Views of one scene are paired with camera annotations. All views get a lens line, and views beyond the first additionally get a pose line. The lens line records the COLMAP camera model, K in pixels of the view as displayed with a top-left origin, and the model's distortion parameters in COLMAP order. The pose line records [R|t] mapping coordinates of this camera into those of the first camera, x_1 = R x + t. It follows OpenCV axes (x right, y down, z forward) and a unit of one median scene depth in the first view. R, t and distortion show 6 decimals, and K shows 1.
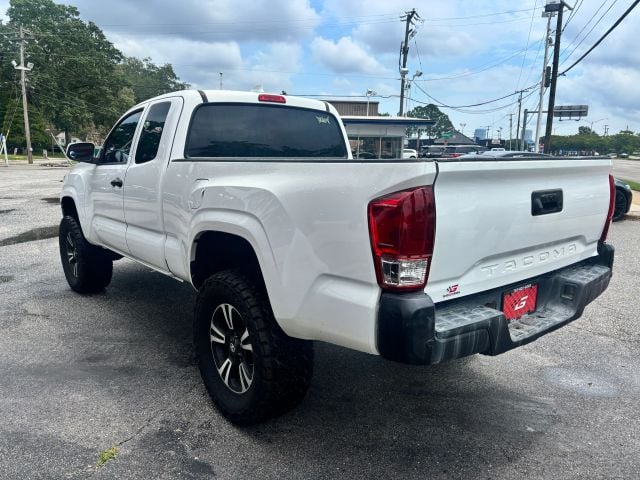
lens RADIAL K [[482.3, 0, 323.0], [0, 482.3, 249.8], [0, 0, 1]] dist [0.032533, -0.004736]
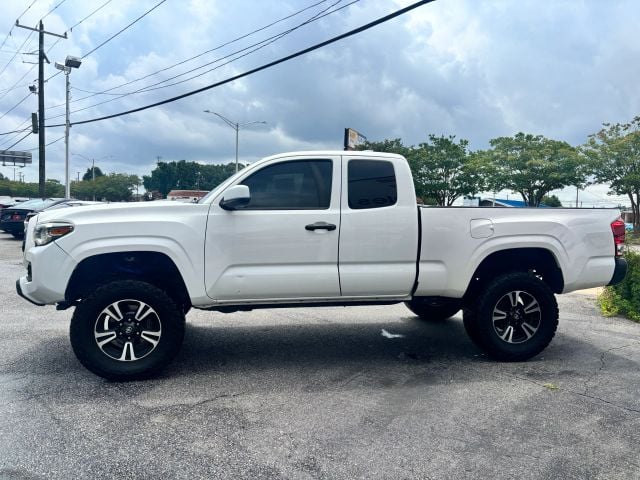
lens RADIAL K [[482.3, 0, 323.0], [0, 482.3, 249.8], [0, 0, 1]] dist [0.032533, -0.004736]
pose [[0.468671, -0.068311, 0.880728, -1.345564], [0.150980, 0.988530, -0.003671, -0.084953], [-0.870375, 0.134693, 0.473609, 0.512084]]
